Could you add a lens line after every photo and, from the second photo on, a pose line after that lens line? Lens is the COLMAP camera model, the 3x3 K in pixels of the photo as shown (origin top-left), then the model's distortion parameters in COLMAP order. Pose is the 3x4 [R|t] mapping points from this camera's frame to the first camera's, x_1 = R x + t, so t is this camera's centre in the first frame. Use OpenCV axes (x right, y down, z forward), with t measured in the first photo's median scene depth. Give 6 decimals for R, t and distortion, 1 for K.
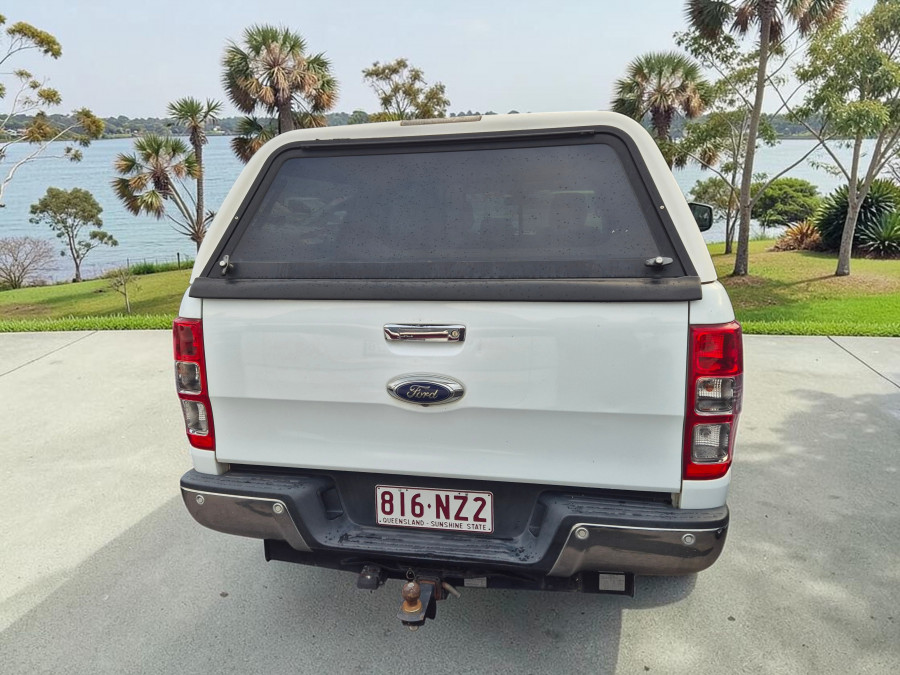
lens RADIAL K [[639.3, 0, 434.5], [0, 639.3, 333.9], [0, 0, 1]] dist [0.027536, -0.002304]
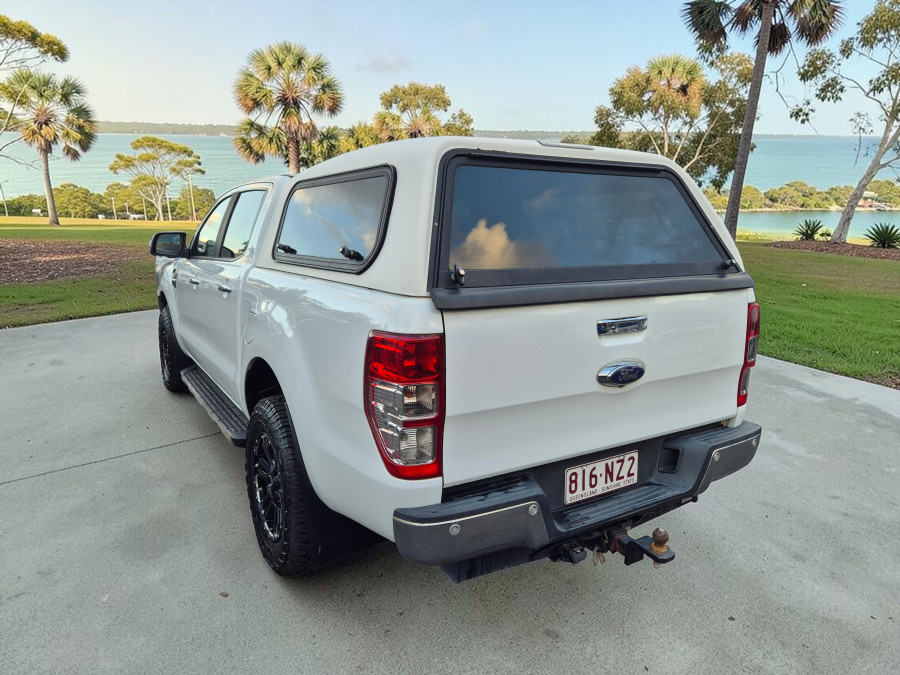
lens RADIAL K [[632.8, 0, 450.0], [0, 632.8, 337.5], [0, 0, 1]] dist [0.006924, 0.000402]
pose [[0.715382, -0.090020, 0.692911, -0.996851], [0.113268, 0.993490, 0.012128, -0.027164], [-0.689492, 0.069808, 0.720921, 0.341144]]
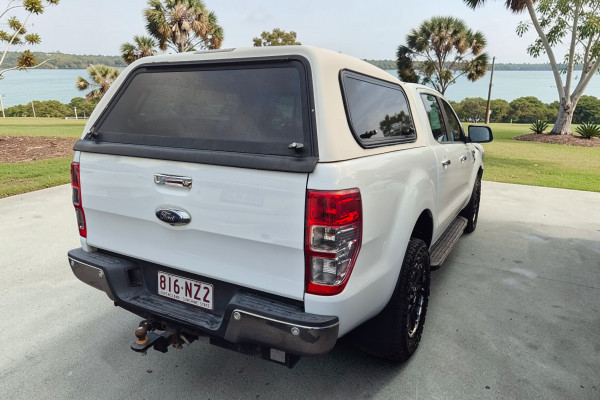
lens RADIAL K [[422.1, 0, 300.0], [0, 422.1, 200.0], [0, 0, 1]] dist [0.006951, 0.000991]
pose [[0.955801, 0.101923, -0.275783, 0.558465], [-0.100848, 0.994737, 0.018117, -0.003842], [0.276179, 0.010496, 0.961049, 0.046788]]
